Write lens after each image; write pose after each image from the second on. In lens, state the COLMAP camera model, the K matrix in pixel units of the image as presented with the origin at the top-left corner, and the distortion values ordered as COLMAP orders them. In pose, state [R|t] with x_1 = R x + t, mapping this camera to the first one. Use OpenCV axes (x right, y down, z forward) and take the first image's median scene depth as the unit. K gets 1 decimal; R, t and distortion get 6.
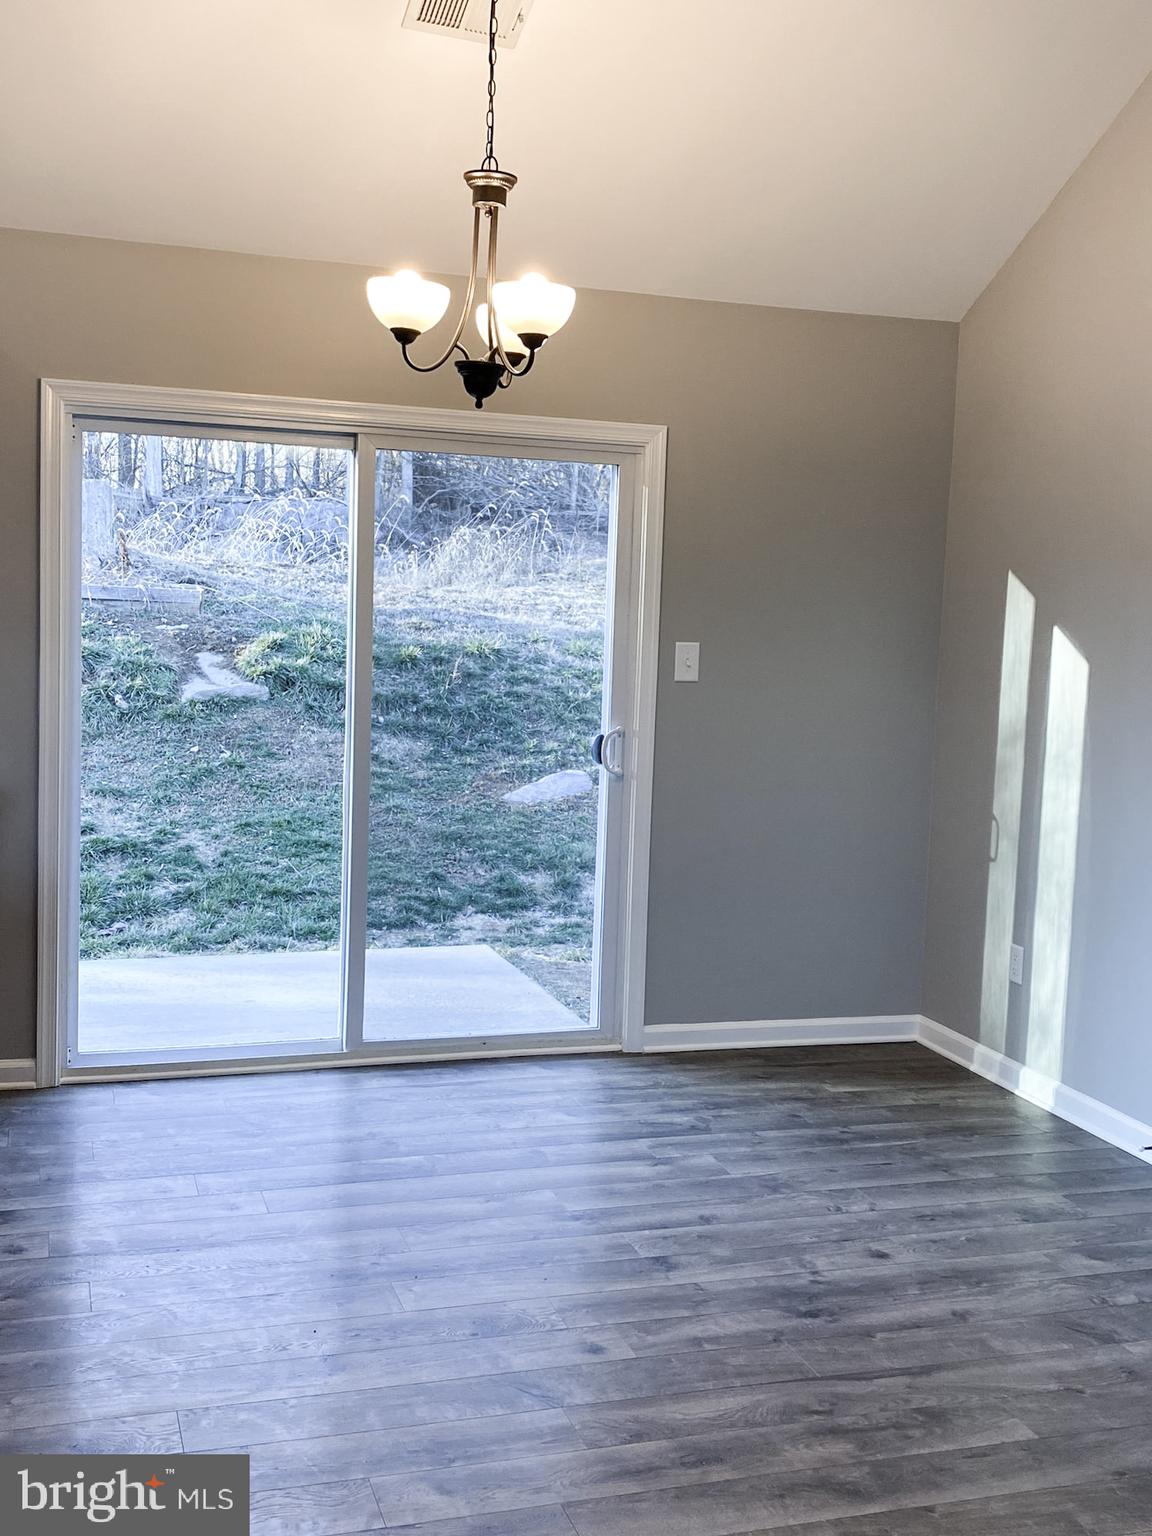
lens RADIAL K [[1621.4, 0, 608.1], [0, 1621.4, 766.4], [0, 0, 1]] dist [0.045079, 0.000000]
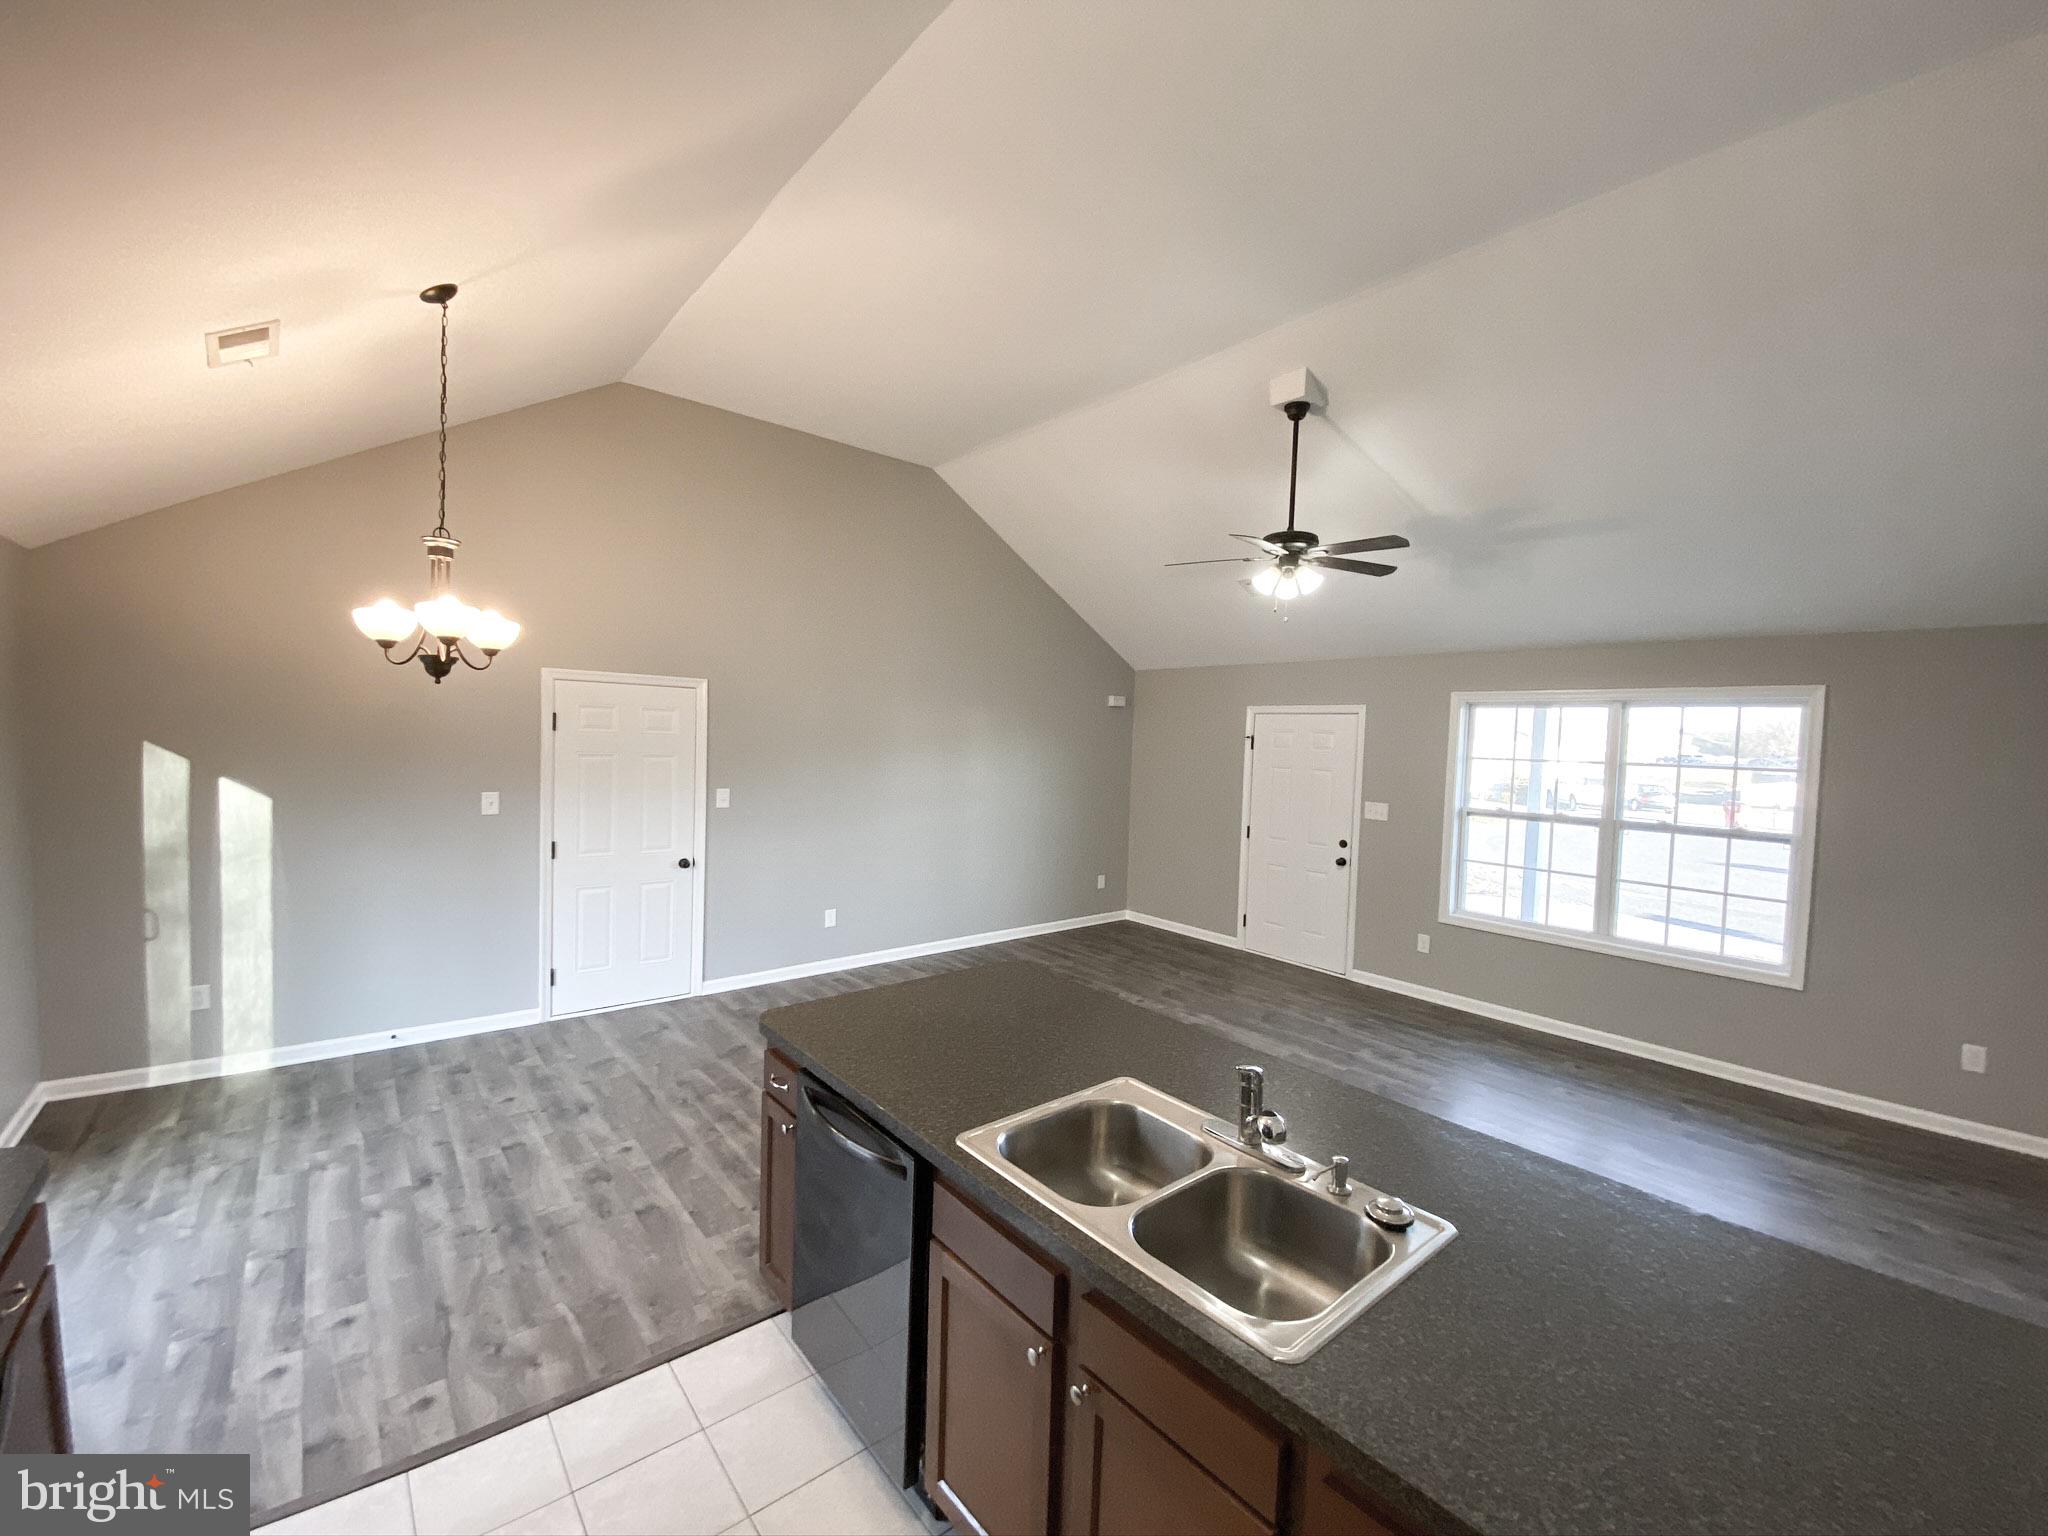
lens RADIAL K [[829.9, 0, 1006.2], [0, 829.9, 761.4], [0, 0, 1]] dist [0.003227, -0.010095]
pose [[-0.337422, -0.078830, 0.938047, -0.713151], [0.044516, 0.994037, 0.099547, -0.142105], [-0.940300, 0.075348, -0.331900, 0.532393]]
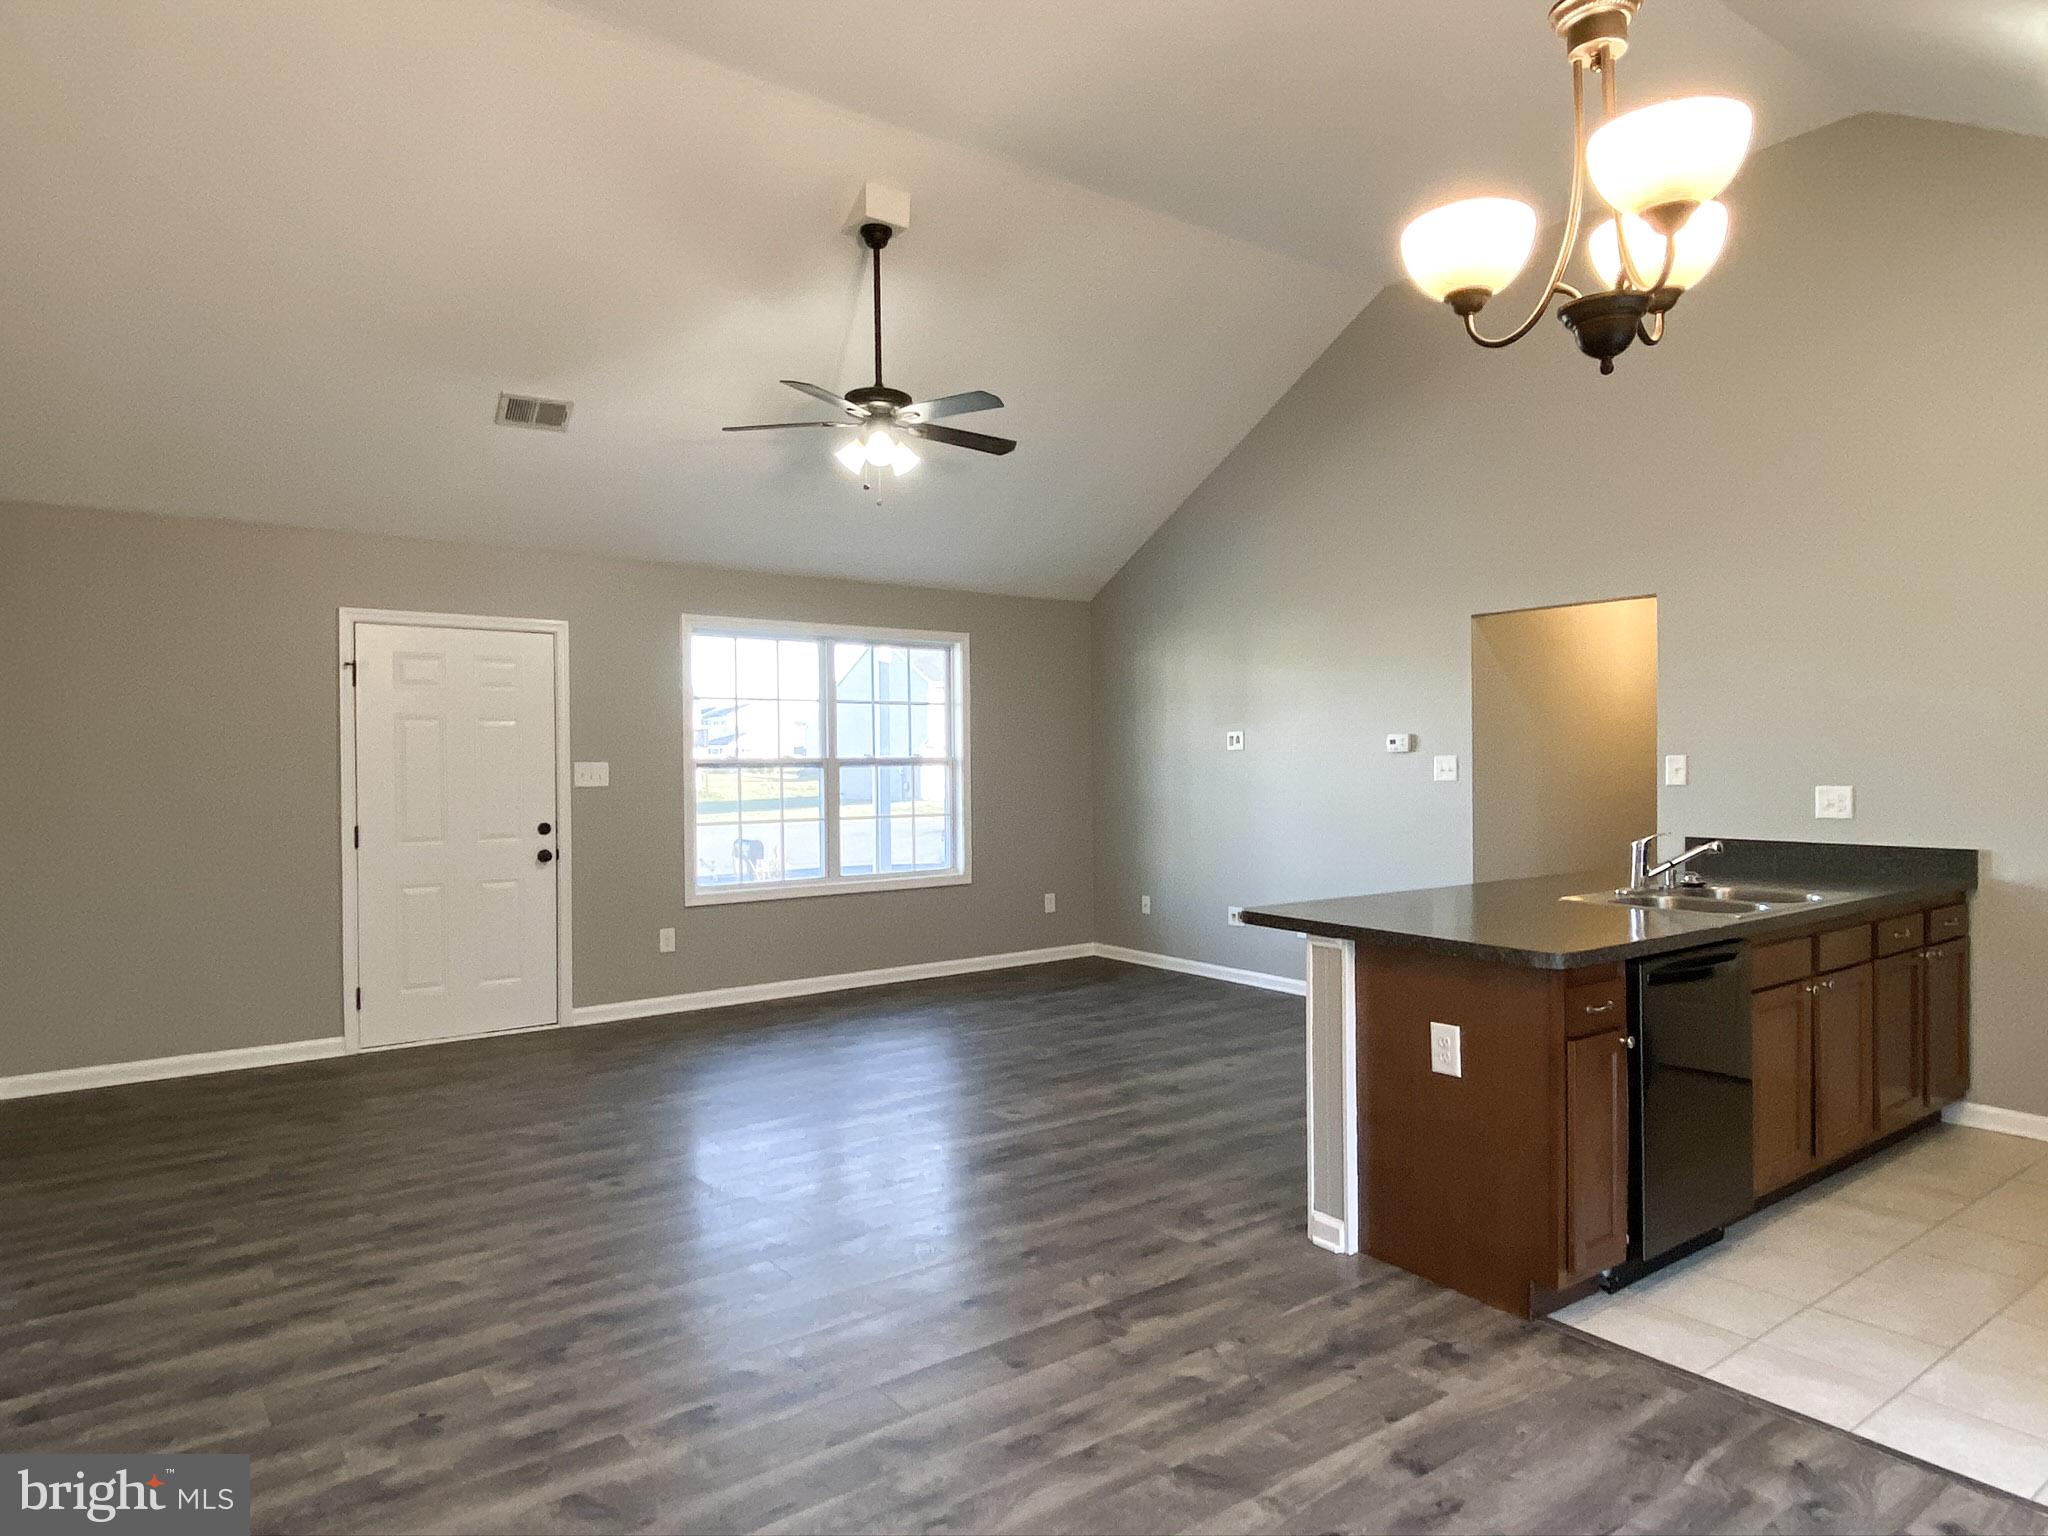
lens RADIAL K [[1260.5, 0, 1034.0], [0, 1260.5, 774.5], [0, 0, 1]] dist [0.034847, -0.030387]
pose [[-0.949177, -0.028104, -0.313486, 0.188499], [-0.059294, 0.994138, 0.090407, -0.070841], [0.309107, 0.104400, -0.945279, 0.980454]]
